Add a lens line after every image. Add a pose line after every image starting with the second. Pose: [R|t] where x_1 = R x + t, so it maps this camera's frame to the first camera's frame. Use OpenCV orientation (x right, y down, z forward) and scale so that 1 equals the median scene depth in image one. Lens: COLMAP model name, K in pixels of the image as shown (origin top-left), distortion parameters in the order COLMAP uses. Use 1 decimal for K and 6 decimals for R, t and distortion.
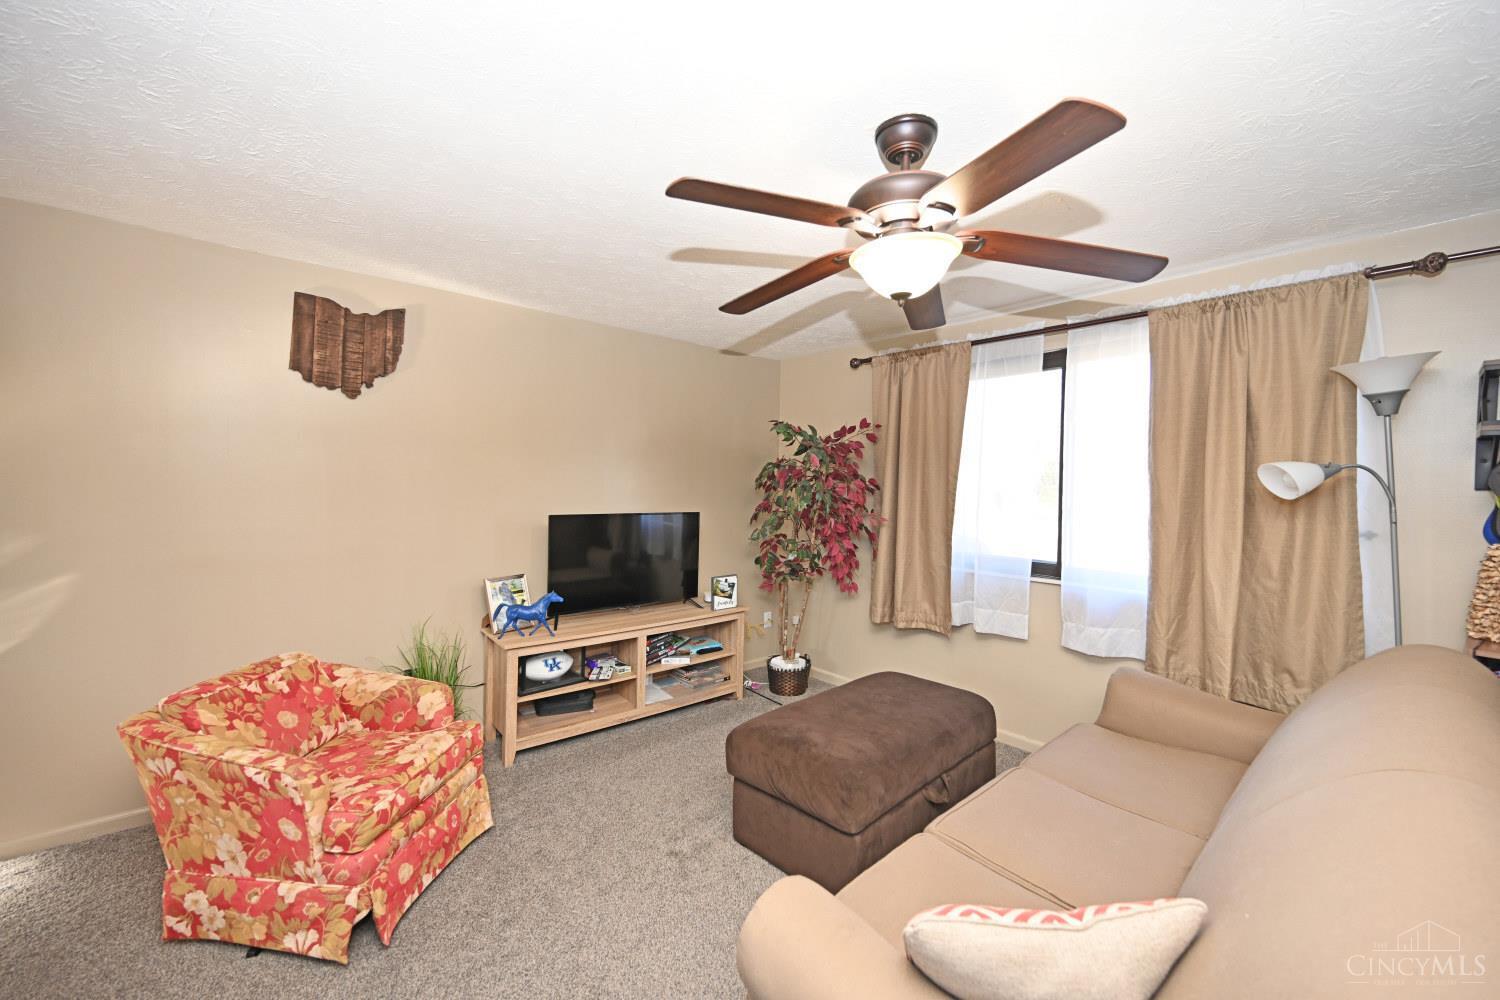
lens RADIAL K [[599.9, 0, 750.0], [0, 599.9, 500.0], [0, 0, 1]] dist [-0.001106, -0.000041]
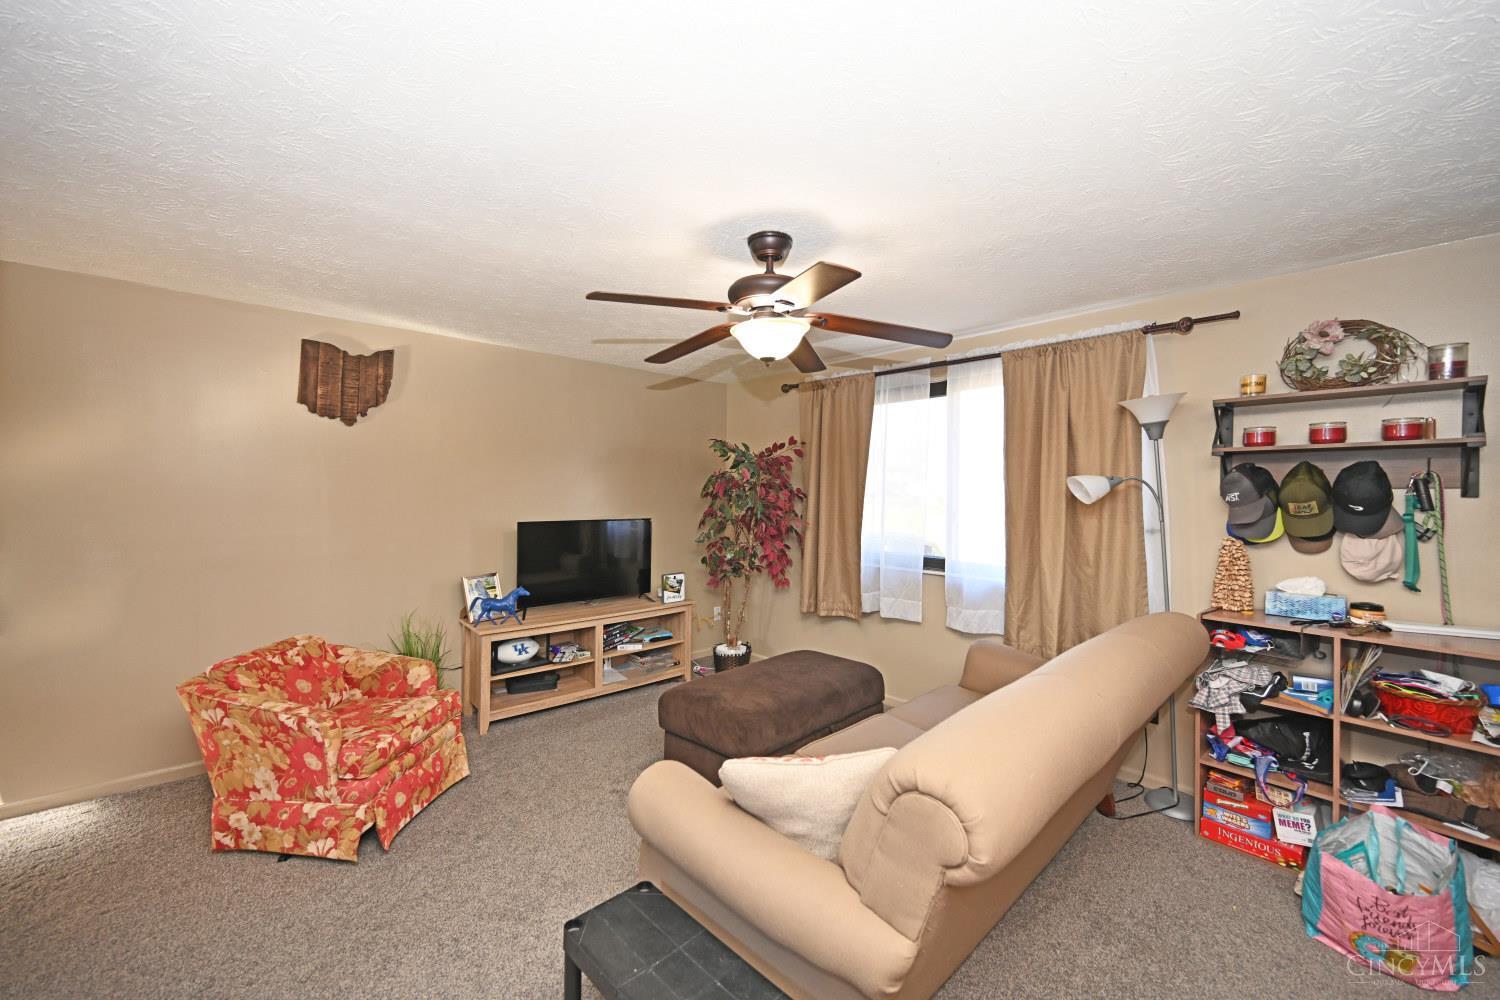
lens RADIAL K [[607.9, 0, 750.0], [0, 607.9, 500.0], [0, 0, 1]] dist [0.000863, -0.000098]
pose [[0.999693, -0.008453, 0.023287, 0.112279], [0.008678, 0.999916, -0.009579, -0.003168], [-0.023204, 0.009778, 0.999683, -0.244142]]
